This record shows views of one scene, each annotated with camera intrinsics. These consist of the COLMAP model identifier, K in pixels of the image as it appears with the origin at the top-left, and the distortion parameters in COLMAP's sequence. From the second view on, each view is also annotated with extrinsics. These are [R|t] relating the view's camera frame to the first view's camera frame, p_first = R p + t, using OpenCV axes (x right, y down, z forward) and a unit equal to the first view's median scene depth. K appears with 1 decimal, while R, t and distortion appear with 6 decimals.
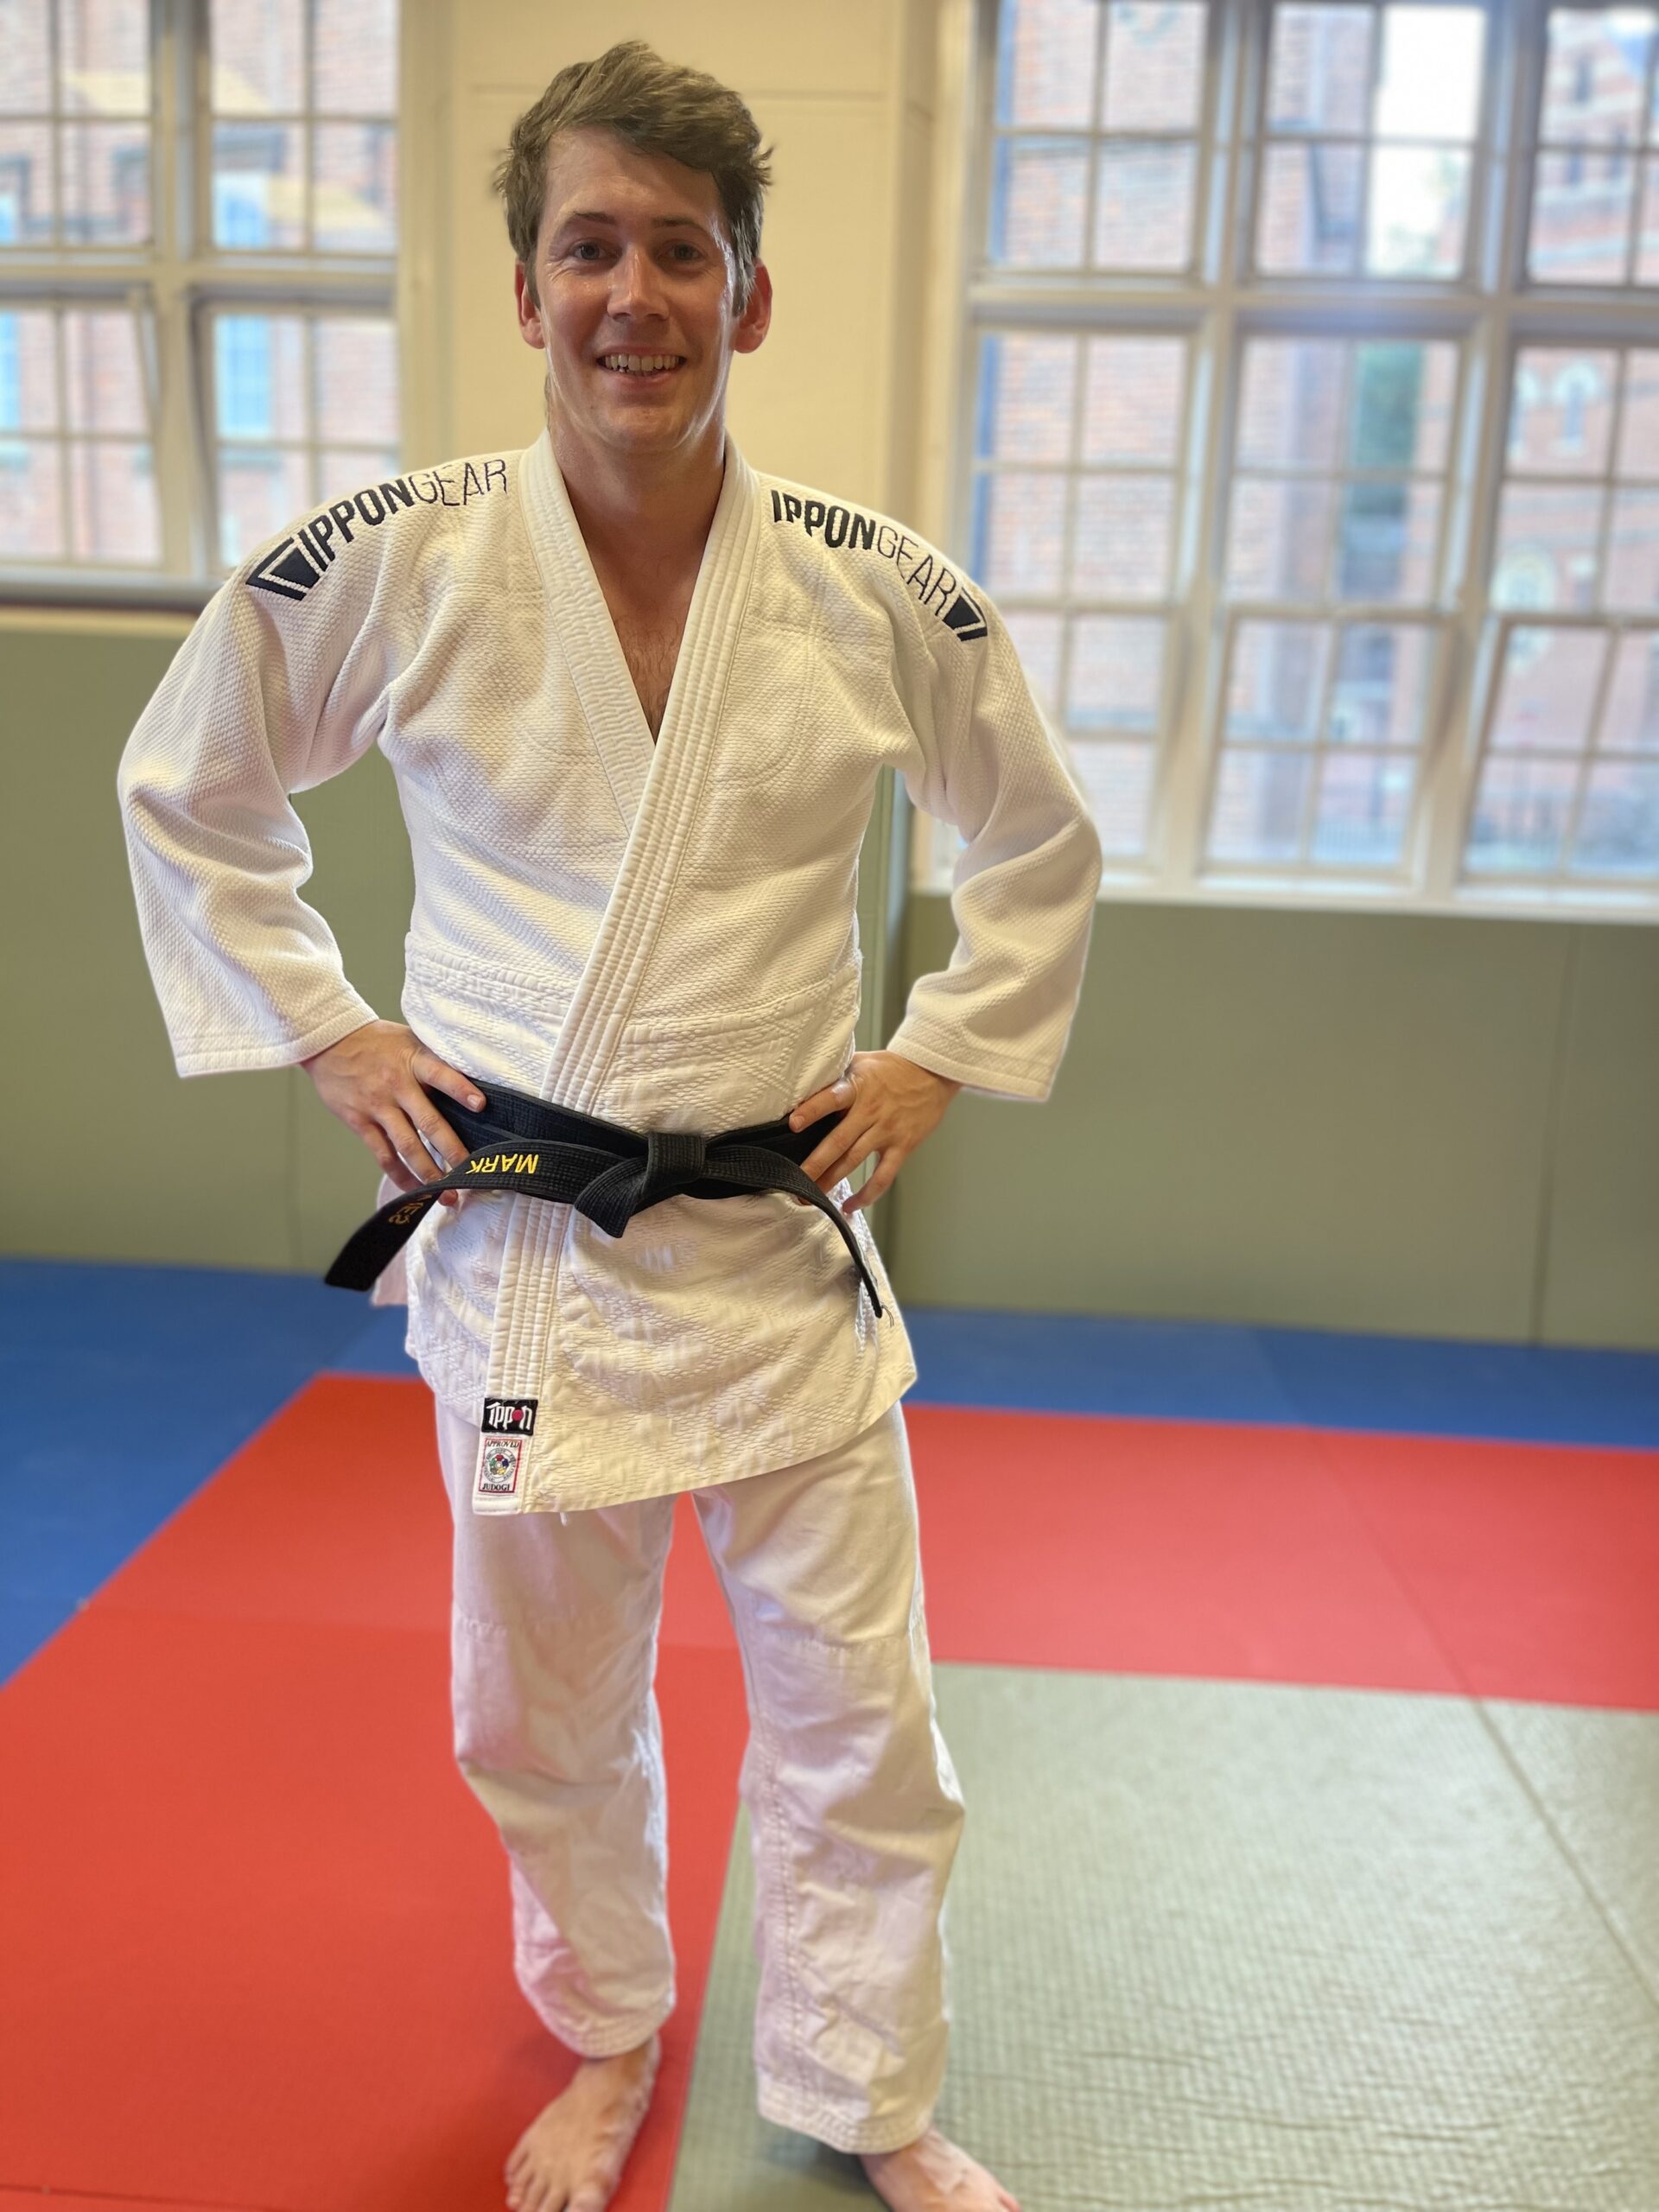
lens RADIAL K [[1667.7, 0, 821.8], [0, 1667.7, 1094.0], [0, 0, 1]] dist [-0.003944, -0.046623]
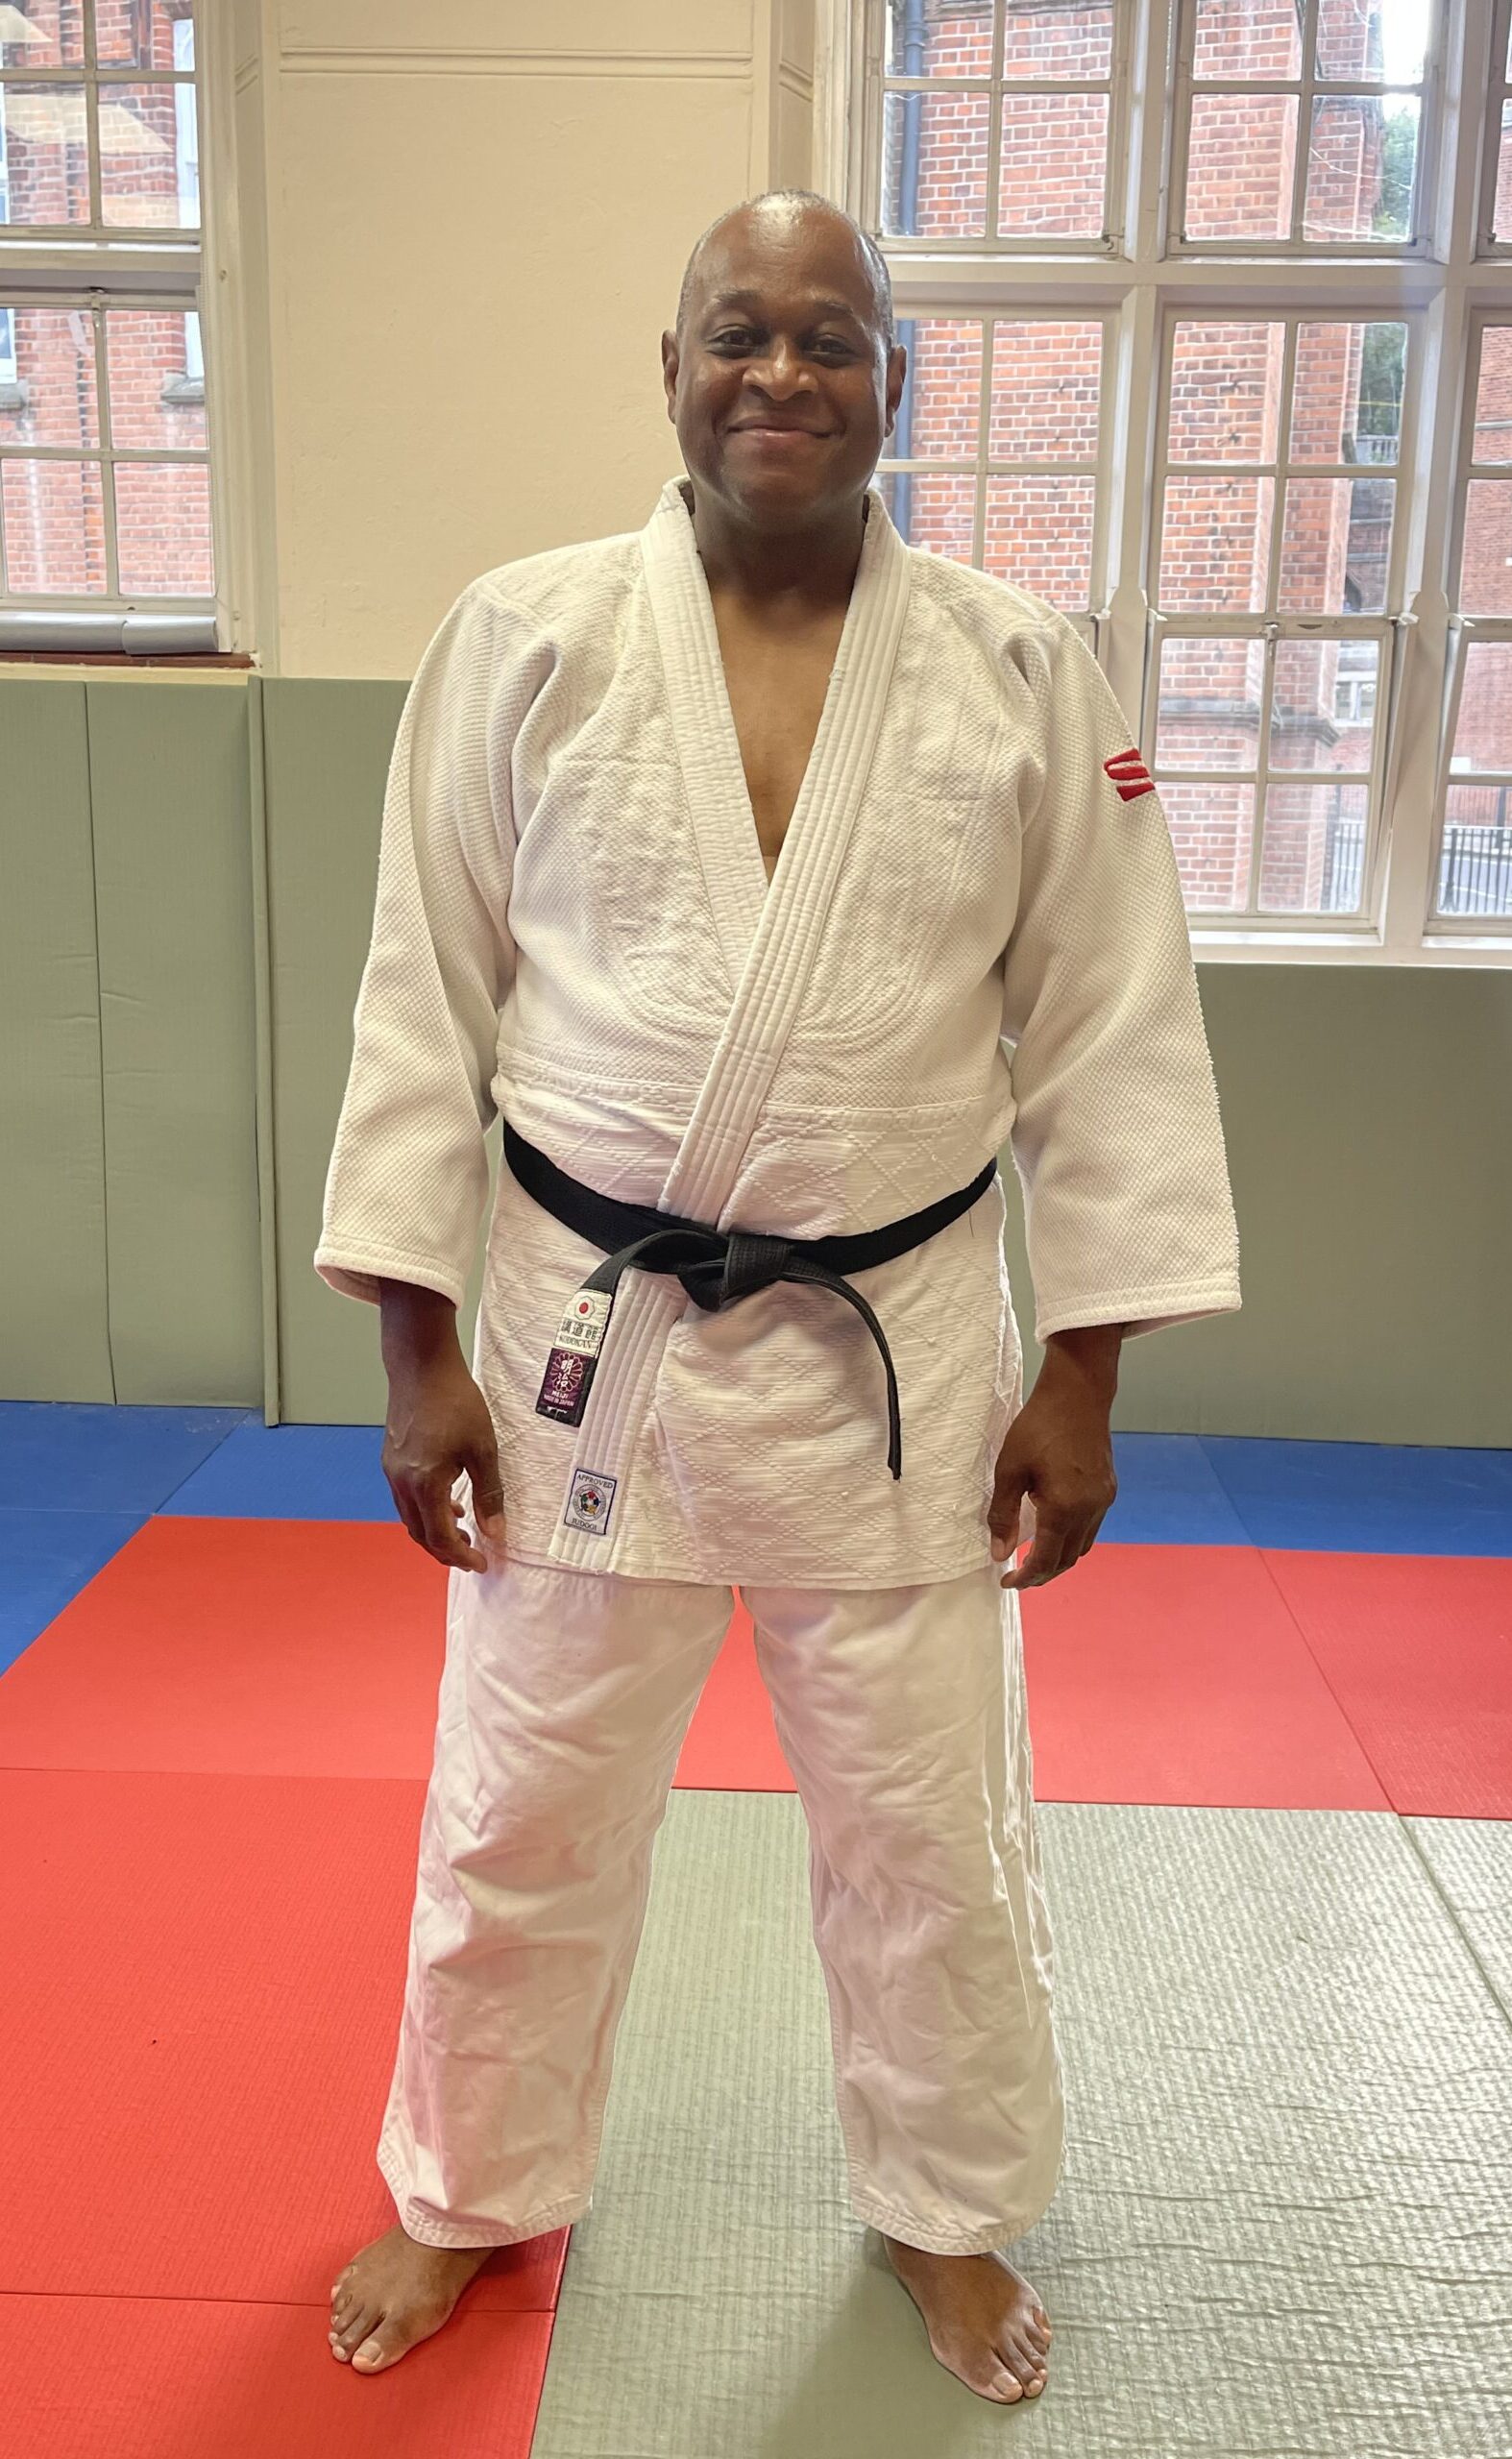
lens RADIAL K [[2132.7, 0, 775.6], [0, 2132.7, 1230.5], [0, 0, 1]] dist [-0.035883, 0.013752]
pose [[0.999560, -0.026144, 0.014010, 0.035571], [0.025720, 0.999229, 0.029679, -0.022430], [-0.014775, -0.029306, 0.999461, -0.283163]]
